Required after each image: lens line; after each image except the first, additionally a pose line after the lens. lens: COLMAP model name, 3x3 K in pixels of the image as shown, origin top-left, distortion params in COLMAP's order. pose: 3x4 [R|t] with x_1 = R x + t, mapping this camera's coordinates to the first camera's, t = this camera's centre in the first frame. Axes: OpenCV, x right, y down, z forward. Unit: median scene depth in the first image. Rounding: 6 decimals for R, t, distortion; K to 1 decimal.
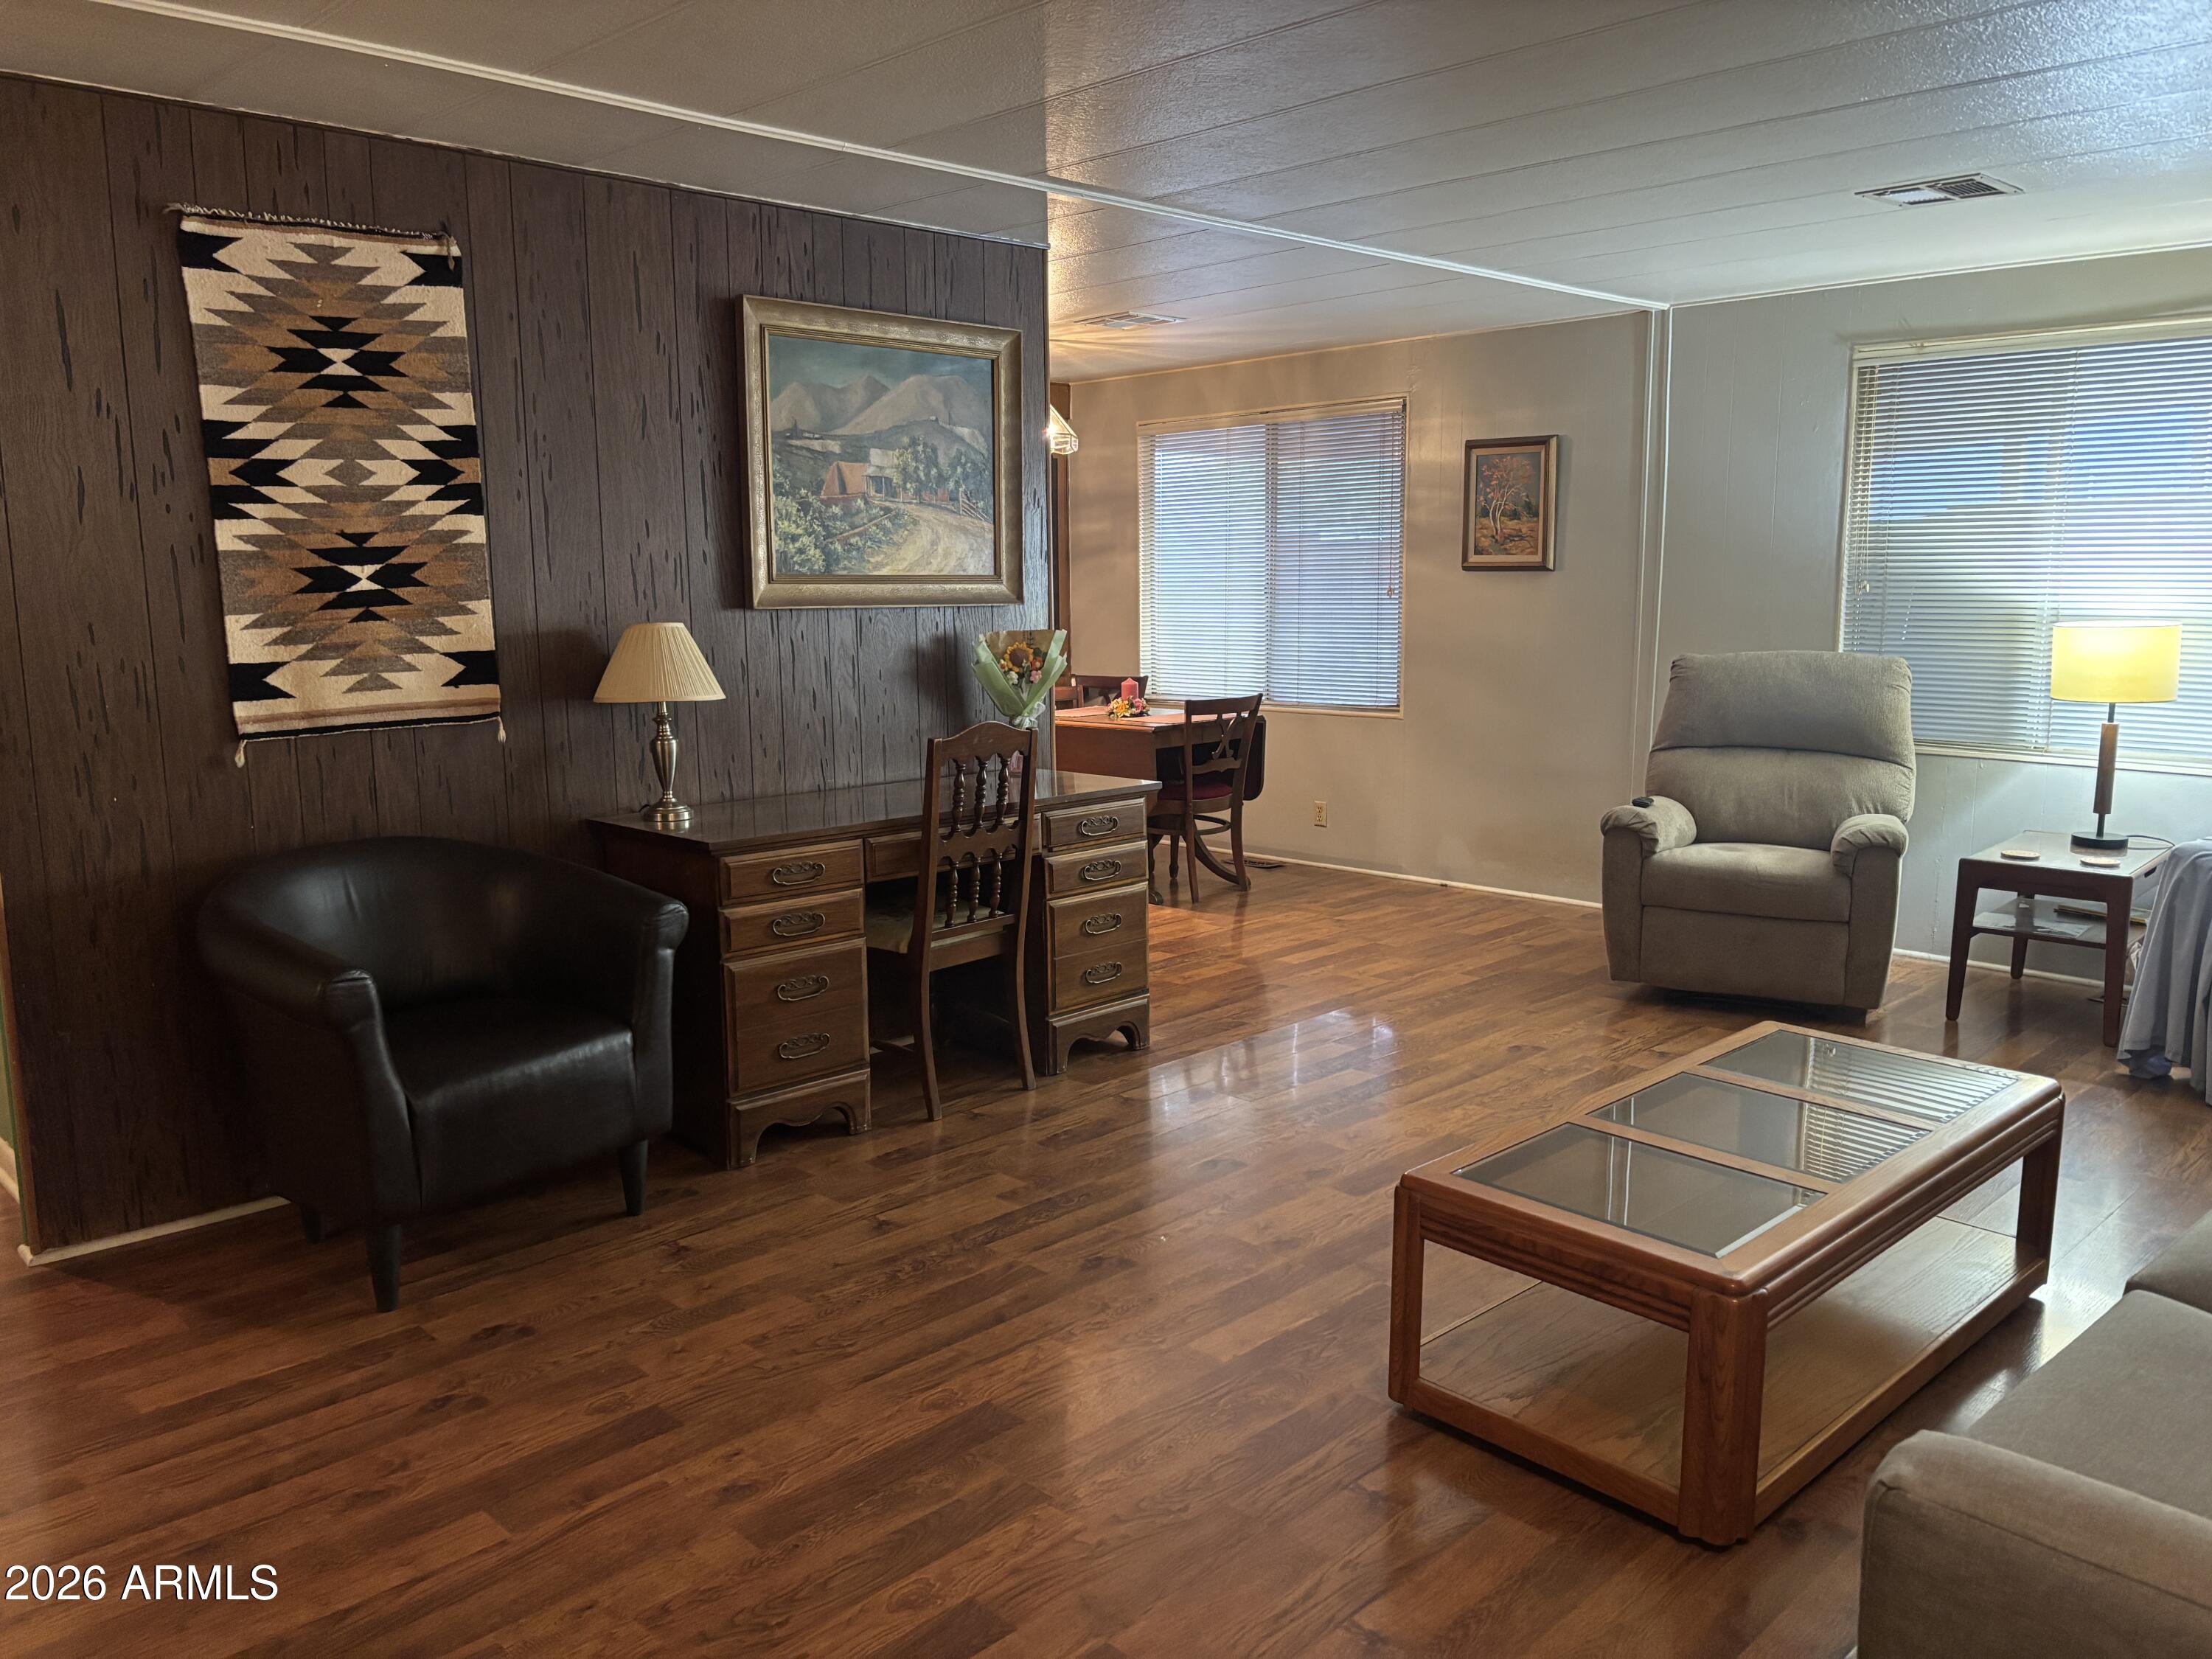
lens RADIAL K [[1693.3, 0, 1116.9], [0, 1693.3, 830.0], [0, 0, 1]] dist [0.024897, -0.020478]
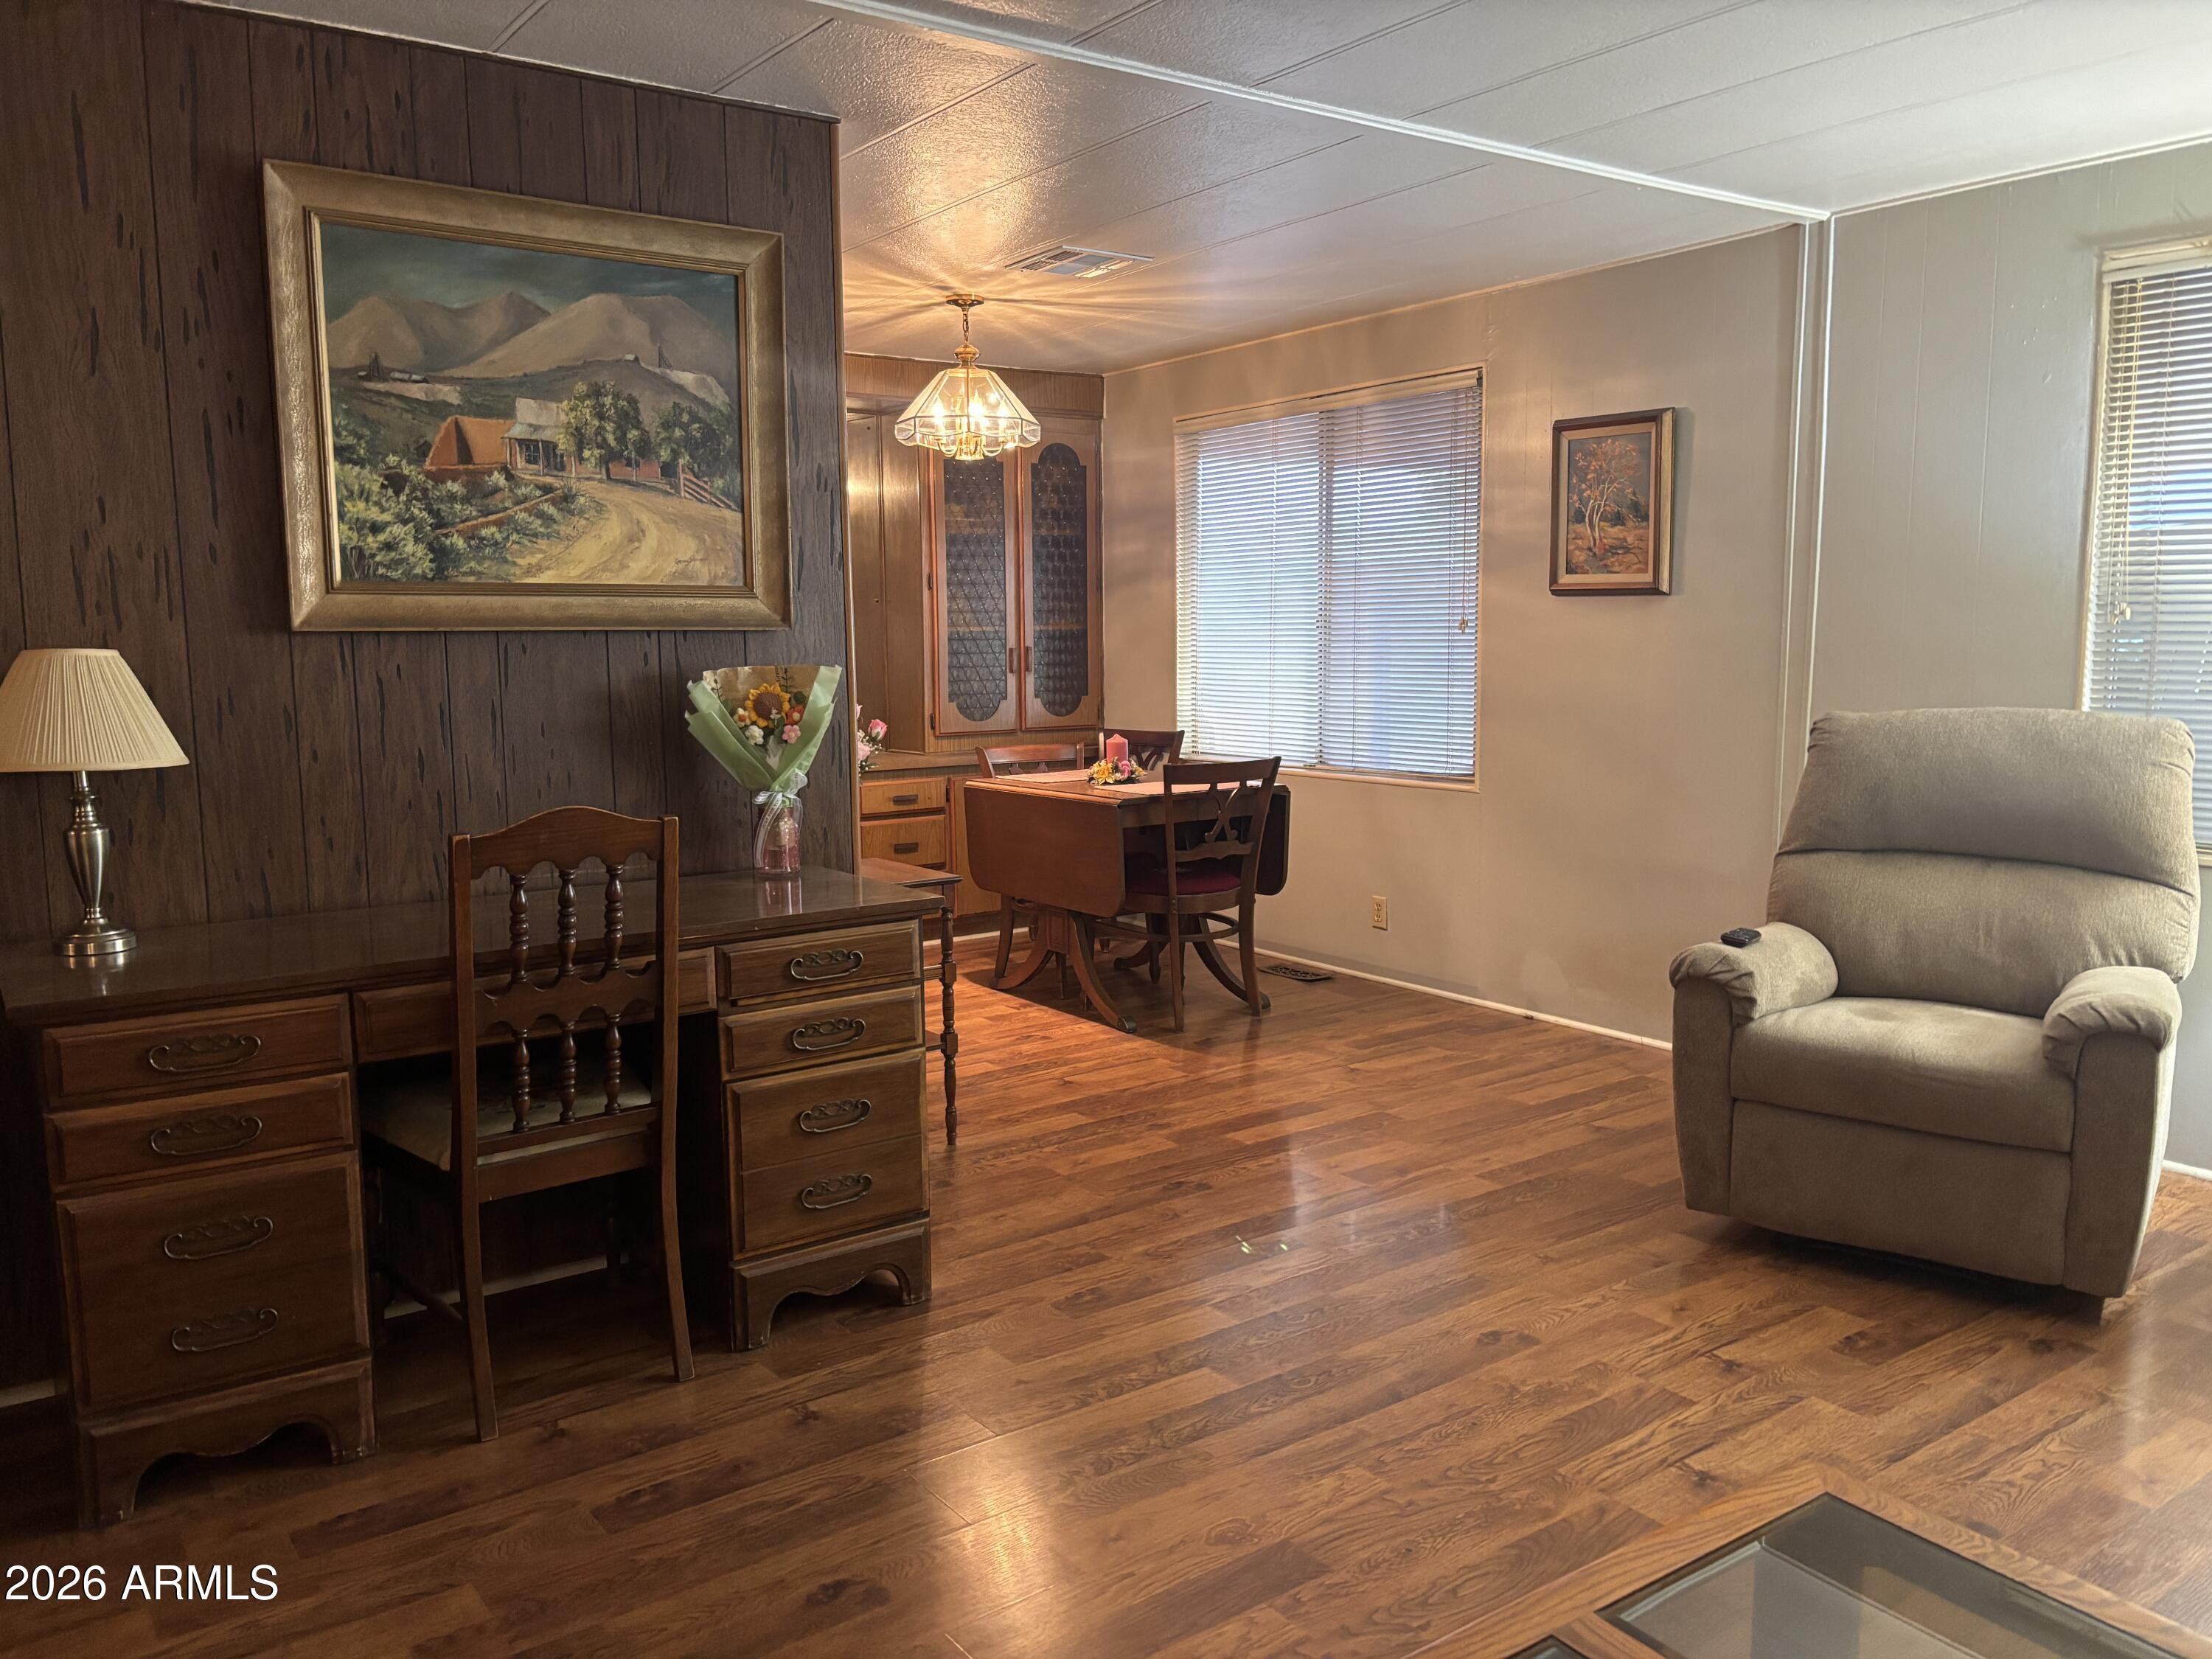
lens RADIAL K [[1693.3, 0, 1117.8], [0, 1693.3, 819.9], [0, 0, 1]] dist [0.024897, -0.020478]
pose [[0.988449, 0.018530, -0.150414, 0.185721], [-0.023753, 0.999173, -0.033000, -0.037166], [0.149678, 0.036191, 0.988072, 0.346850]]
